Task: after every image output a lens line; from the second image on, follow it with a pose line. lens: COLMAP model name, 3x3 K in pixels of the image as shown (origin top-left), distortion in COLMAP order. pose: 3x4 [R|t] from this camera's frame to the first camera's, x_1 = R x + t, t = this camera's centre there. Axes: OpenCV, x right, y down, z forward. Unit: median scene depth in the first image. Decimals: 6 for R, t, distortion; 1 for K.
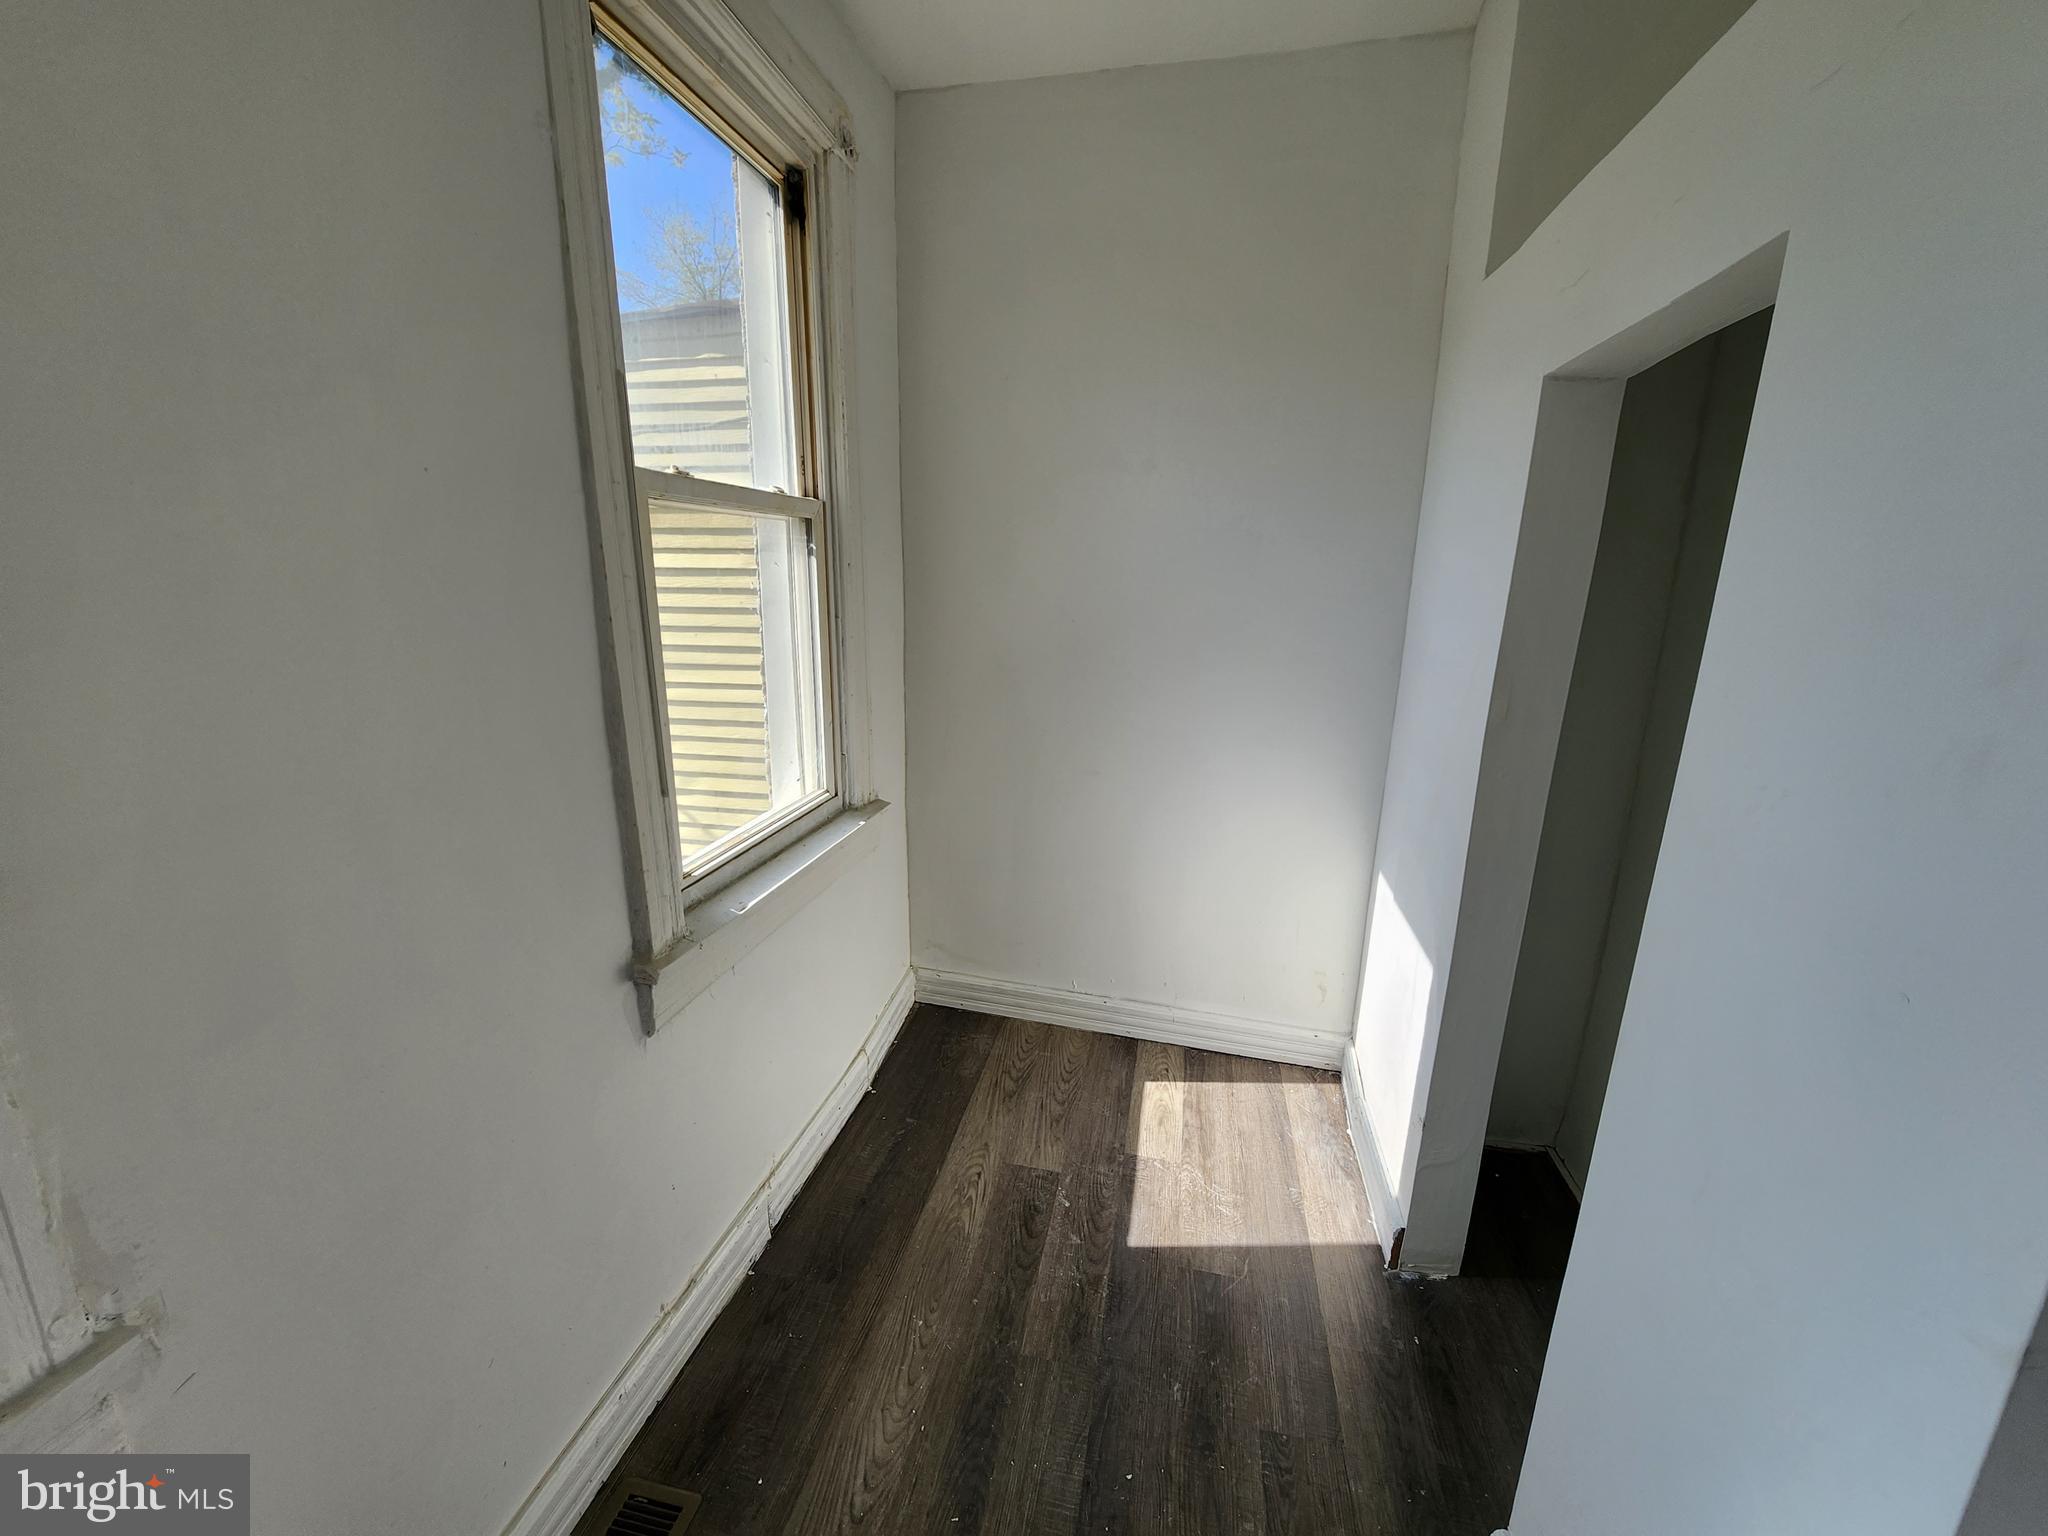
lens RADIAL K [[844.4, 0, 1020.5], [0, 844.4, 765.2], [0, 0, 1]] dist [-0.002414, -0.001506]
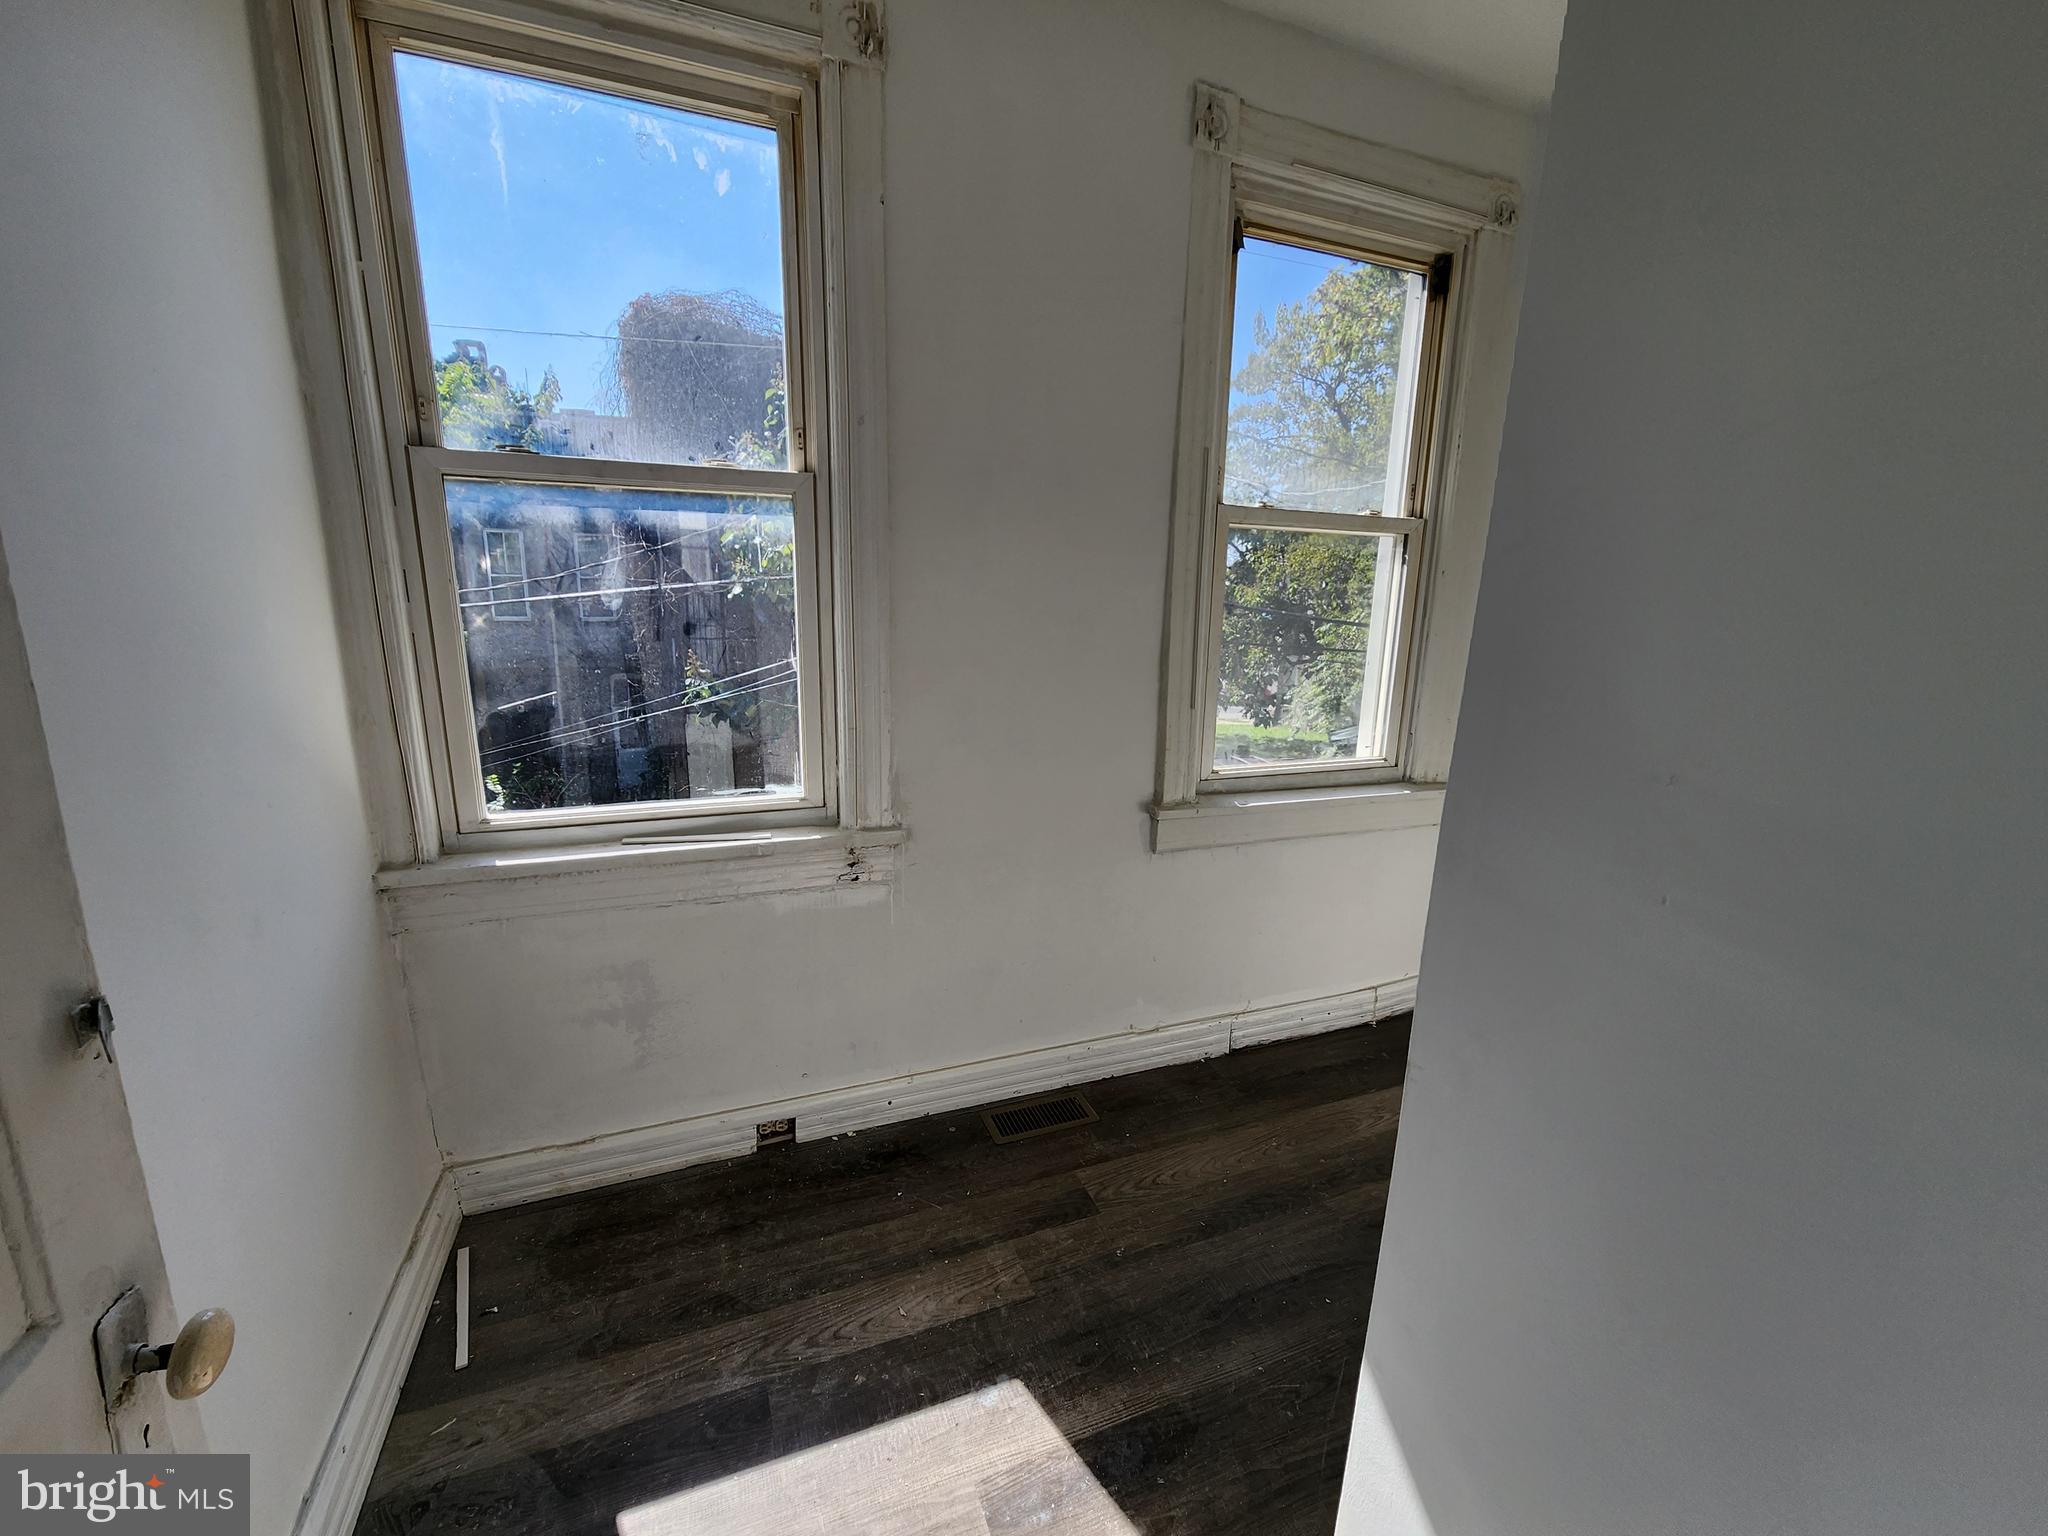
lens RADIAL K [[844.4, 0, 1038.7], [0, 844.4, 768.2], [0, 0, 1]] dist [-0.002414, -0.001506]
pose [[0.559455, 0.189475, -0.806913, 0.624987], [-0.213332, 0.973640, 0.080717, 0.068117], [0.800937, 0.126983, 0.585129, -0.130775]]
